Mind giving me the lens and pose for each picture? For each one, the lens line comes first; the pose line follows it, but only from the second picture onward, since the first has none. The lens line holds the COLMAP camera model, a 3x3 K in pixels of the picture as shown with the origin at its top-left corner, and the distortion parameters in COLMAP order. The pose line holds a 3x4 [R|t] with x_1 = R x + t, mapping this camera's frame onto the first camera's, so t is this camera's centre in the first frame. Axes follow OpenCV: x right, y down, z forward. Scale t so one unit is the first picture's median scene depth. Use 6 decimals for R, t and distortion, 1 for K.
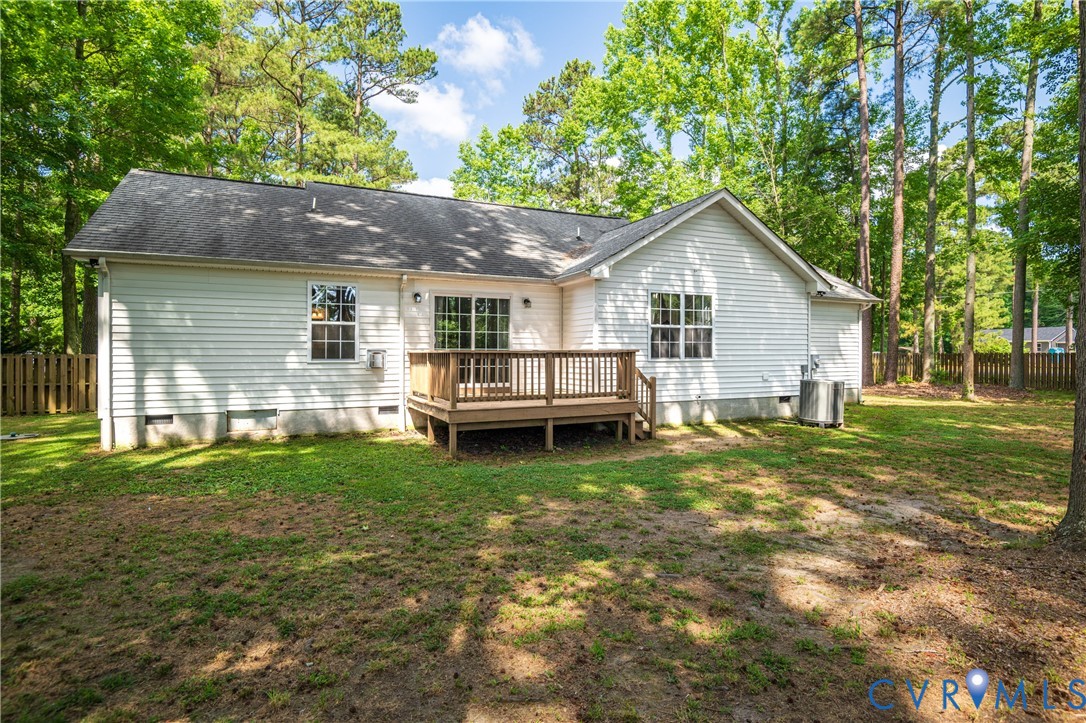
lens RADIAL K [[595.6, 0, 494.9], [0, 595.6, 367.5], [0, 0, 1]] dist [0.002881, -0.003145]
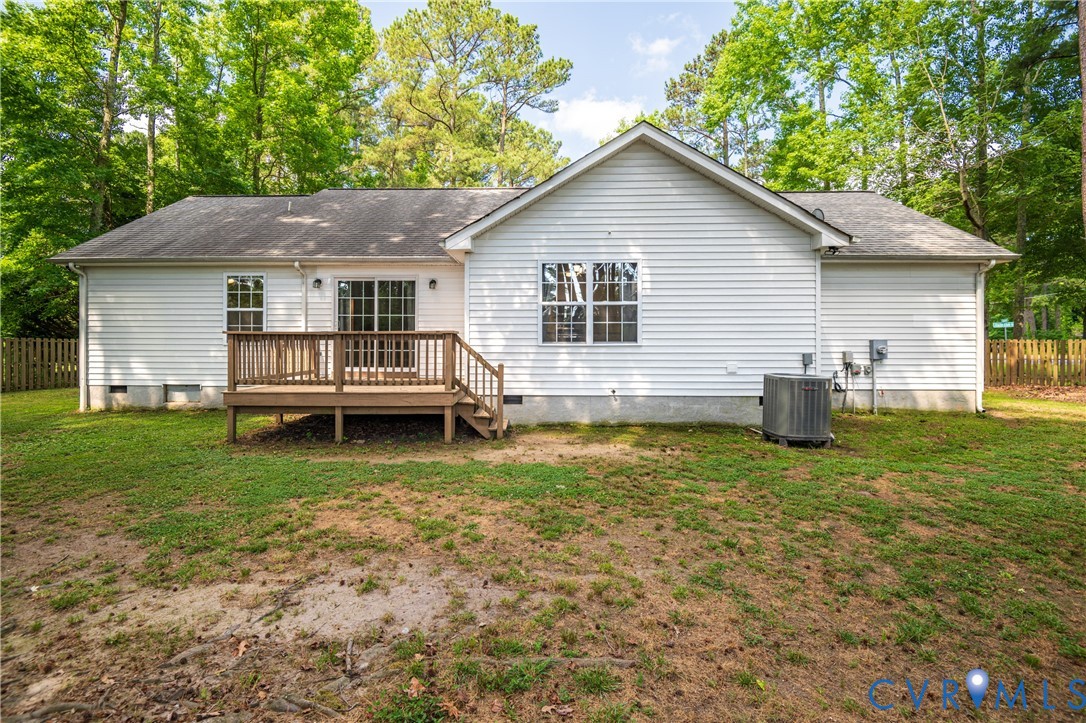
lens RADIAL K [[499.6, 0, 543.5], [0, 499.6, 355.7], [0, 0, 1]] dist [0.006744, -0.010649]
pose [[0.889106, 0.013377, -0.457505, 0.585926], [-0.012802, 0.999909, 0.004358, 0.000376], [0.457521, 0.001982, 0.889196, 0.382468]]
